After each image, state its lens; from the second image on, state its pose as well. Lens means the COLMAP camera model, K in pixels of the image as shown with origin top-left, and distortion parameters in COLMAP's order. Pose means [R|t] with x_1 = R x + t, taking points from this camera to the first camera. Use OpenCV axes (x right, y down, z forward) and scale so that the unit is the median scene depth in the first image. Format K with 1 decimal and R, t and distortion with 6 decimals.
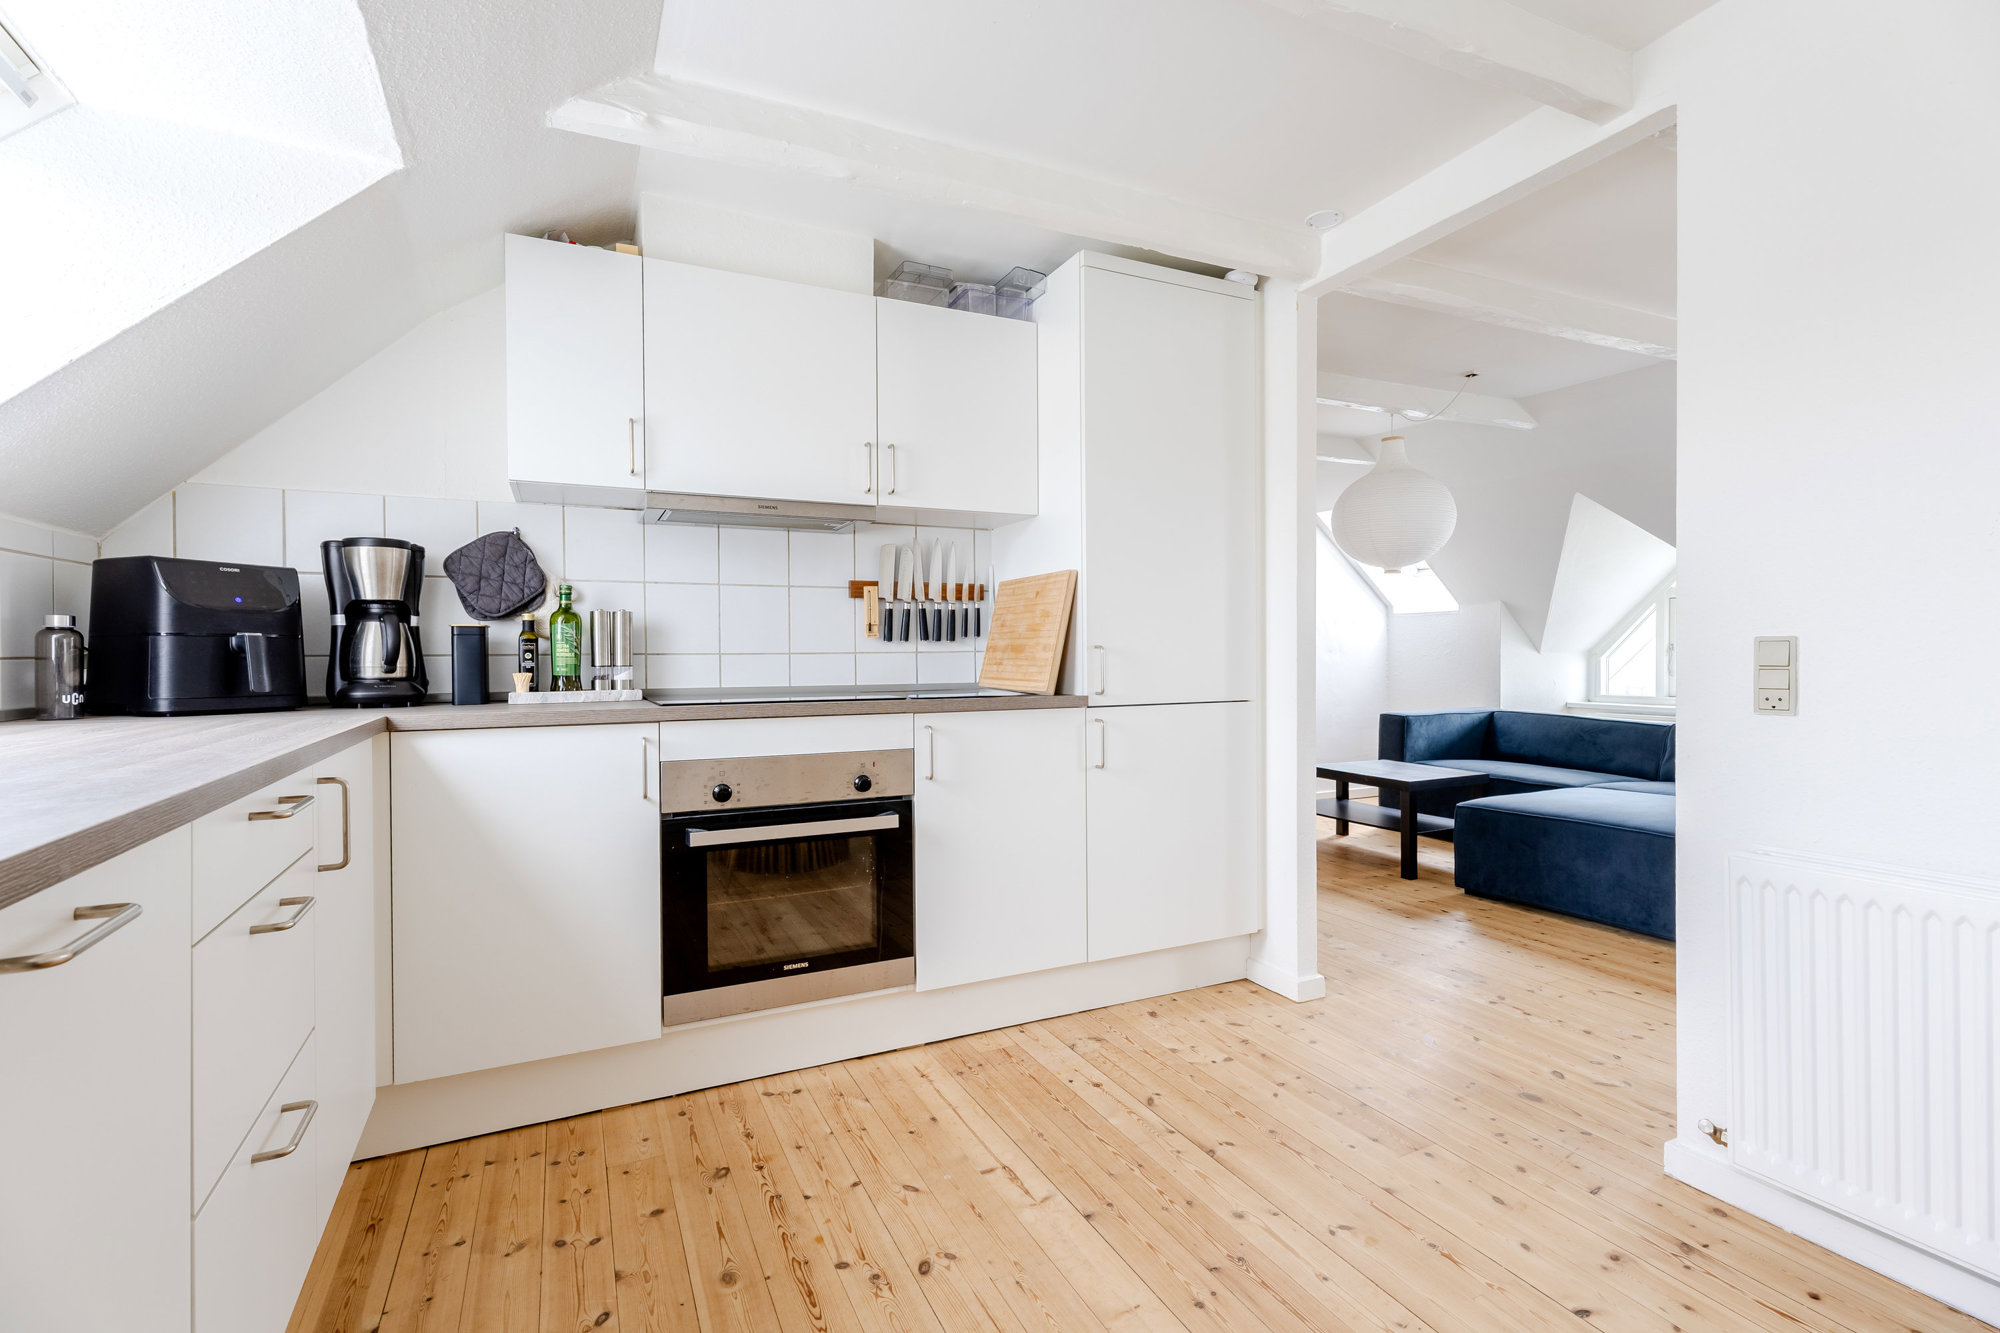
lens RADIAL K [[924.8, 0, 1021.8], [0, 924.8, 665.6], [0, 0, 1]] dist [0.002425, 0.000177]
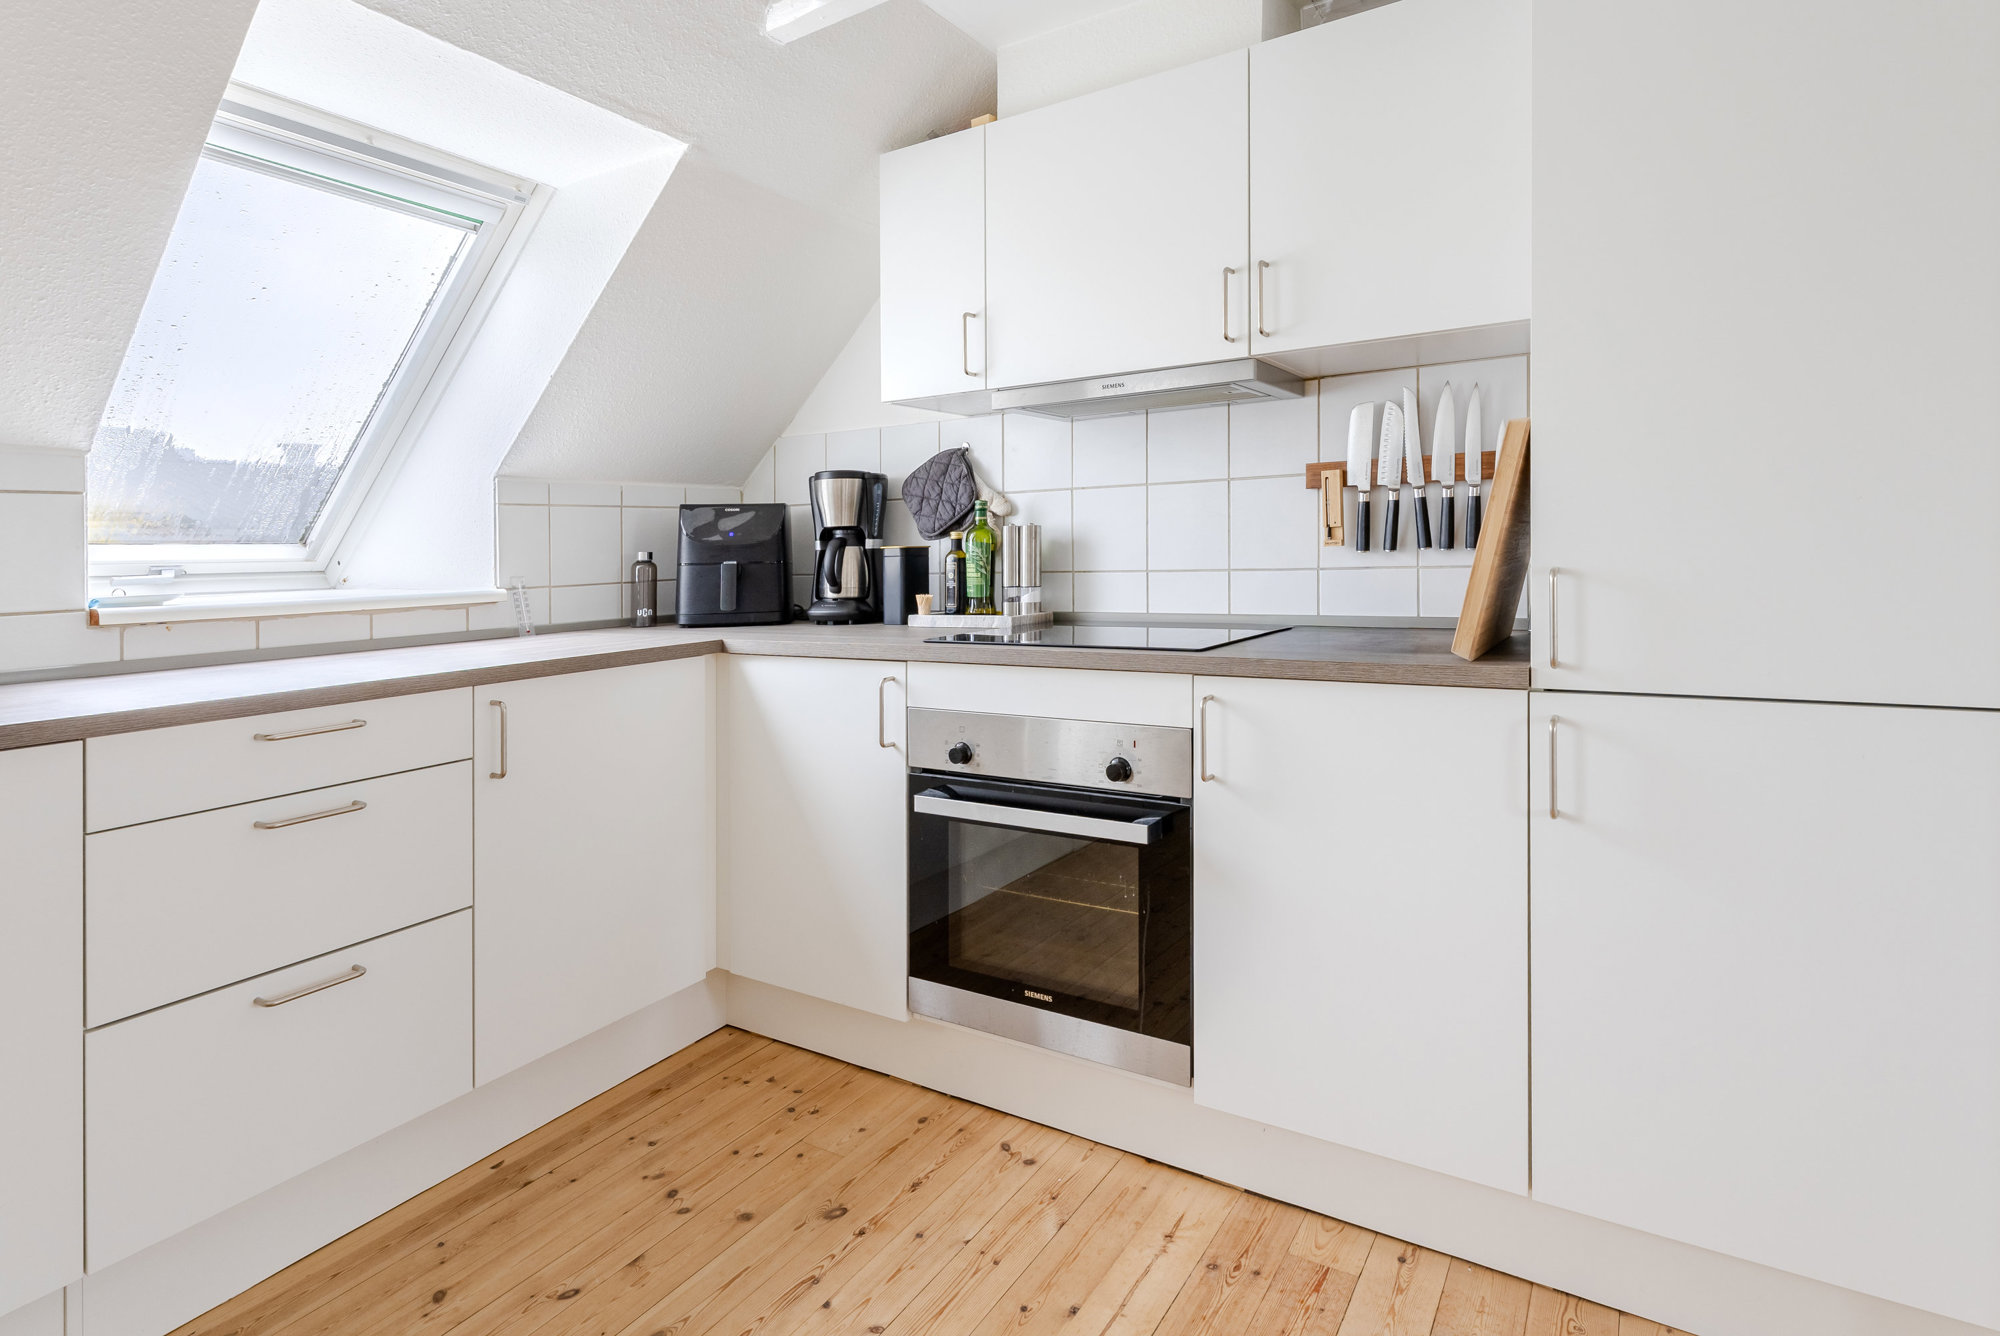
lens RADIAL K [[1005.1, 0, 1000.6], [0, 1005.1, 564.4], [0, 0, 1]] dist [0.001425, 0.000634]
pose [[0.534420, 0.002027, -0.845217, 0.408569], [0.012945, 0.999860, 0.010583, -0.035116], [0.845120, -0.016597, 0.534319, 0.510198]]
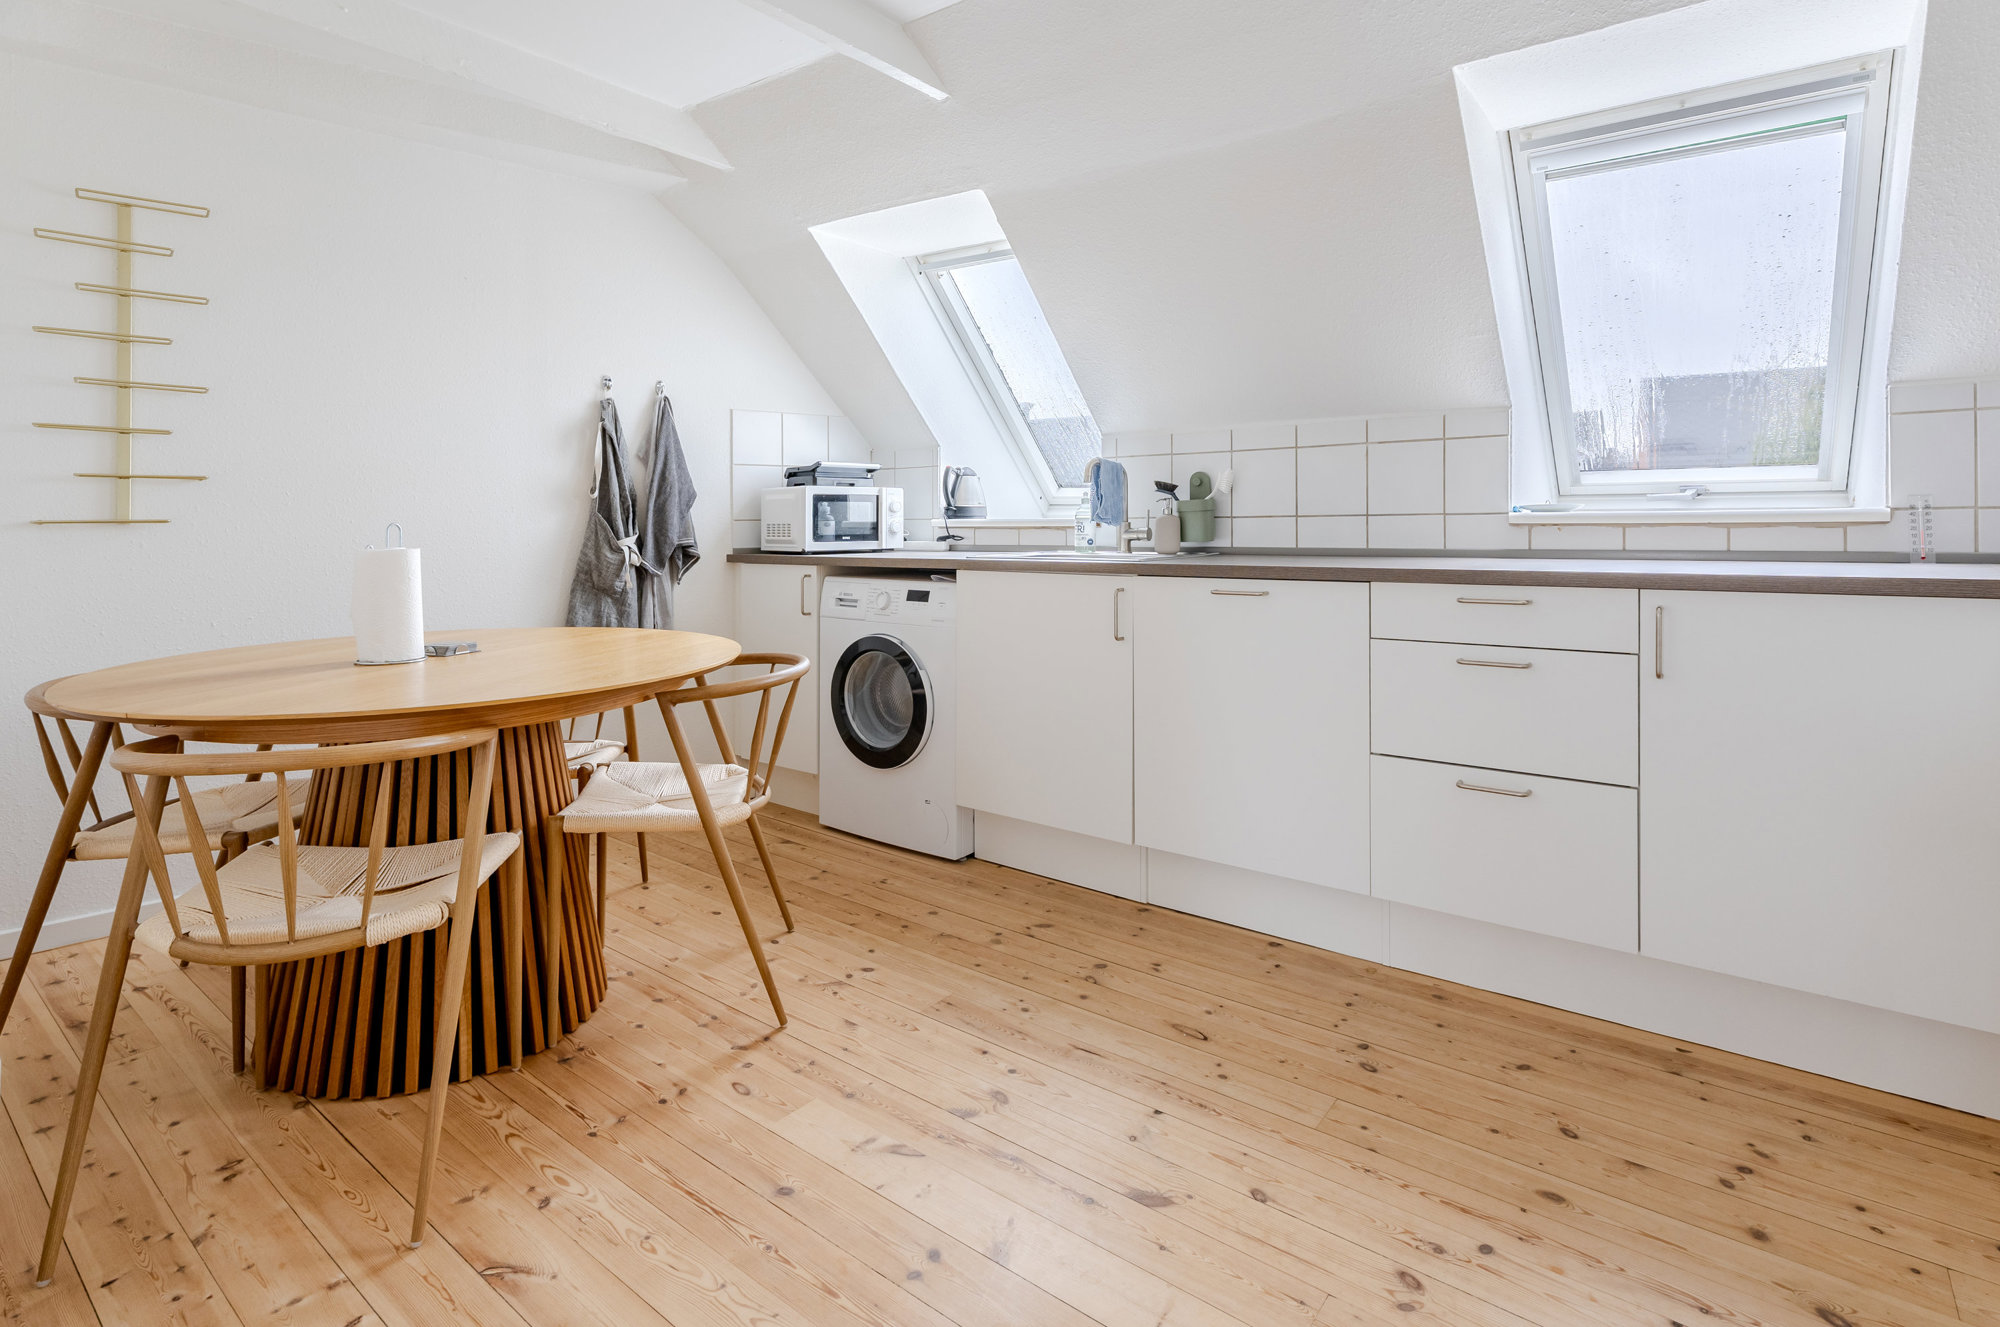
lens RADIAL K [[963.3, 0, 1059.3], [0, 963.3, 493.3], [0, 0, 1]] dist [0.000112, 0.000244]
pose [[-0.878114, -0.000602, -0.478451, 0.362819], [0.006736, 0.999885, -0.013620, -0.012221], [0.478404, -0.015183, -0.878008, 1.046087]]
